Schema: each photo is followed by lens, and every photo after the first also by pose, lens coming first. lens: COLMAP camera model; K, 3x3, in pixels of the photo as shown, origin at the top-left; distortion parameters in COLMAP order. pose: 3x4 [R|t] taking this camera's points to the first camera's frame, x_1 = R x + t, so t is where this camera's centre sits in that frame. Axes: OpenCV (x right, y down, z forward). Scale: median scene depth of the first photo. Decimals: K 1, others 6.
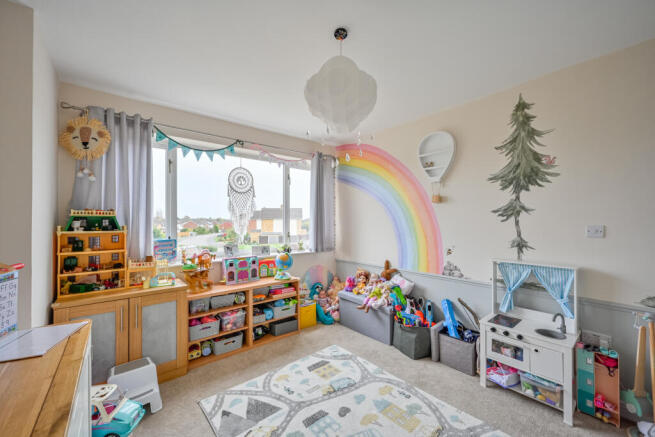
lens RADIAL K [[266.7, 0, 312.6], [0, 266.7, 213.0], [0, 0, 1]] dist [-0.000504, 0.000683]
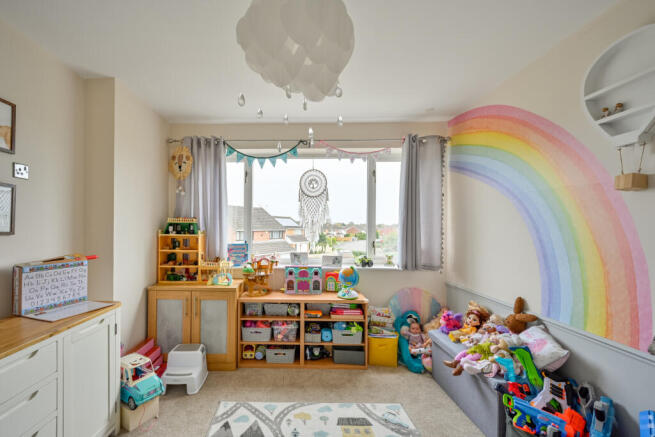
lens RADIAL K [[266.7, 0, 327.5], [0, 266.7, 222.8], [0, 0, 1]] dist [-0.000504, 0.000683]
pose [[0.760275, -0.003196, -0.649594, 0.401572], [0.012860, 0.999866, 0.010132, 0.006228], [0.649474, -0.016057, 0.760214, 0.352501]]
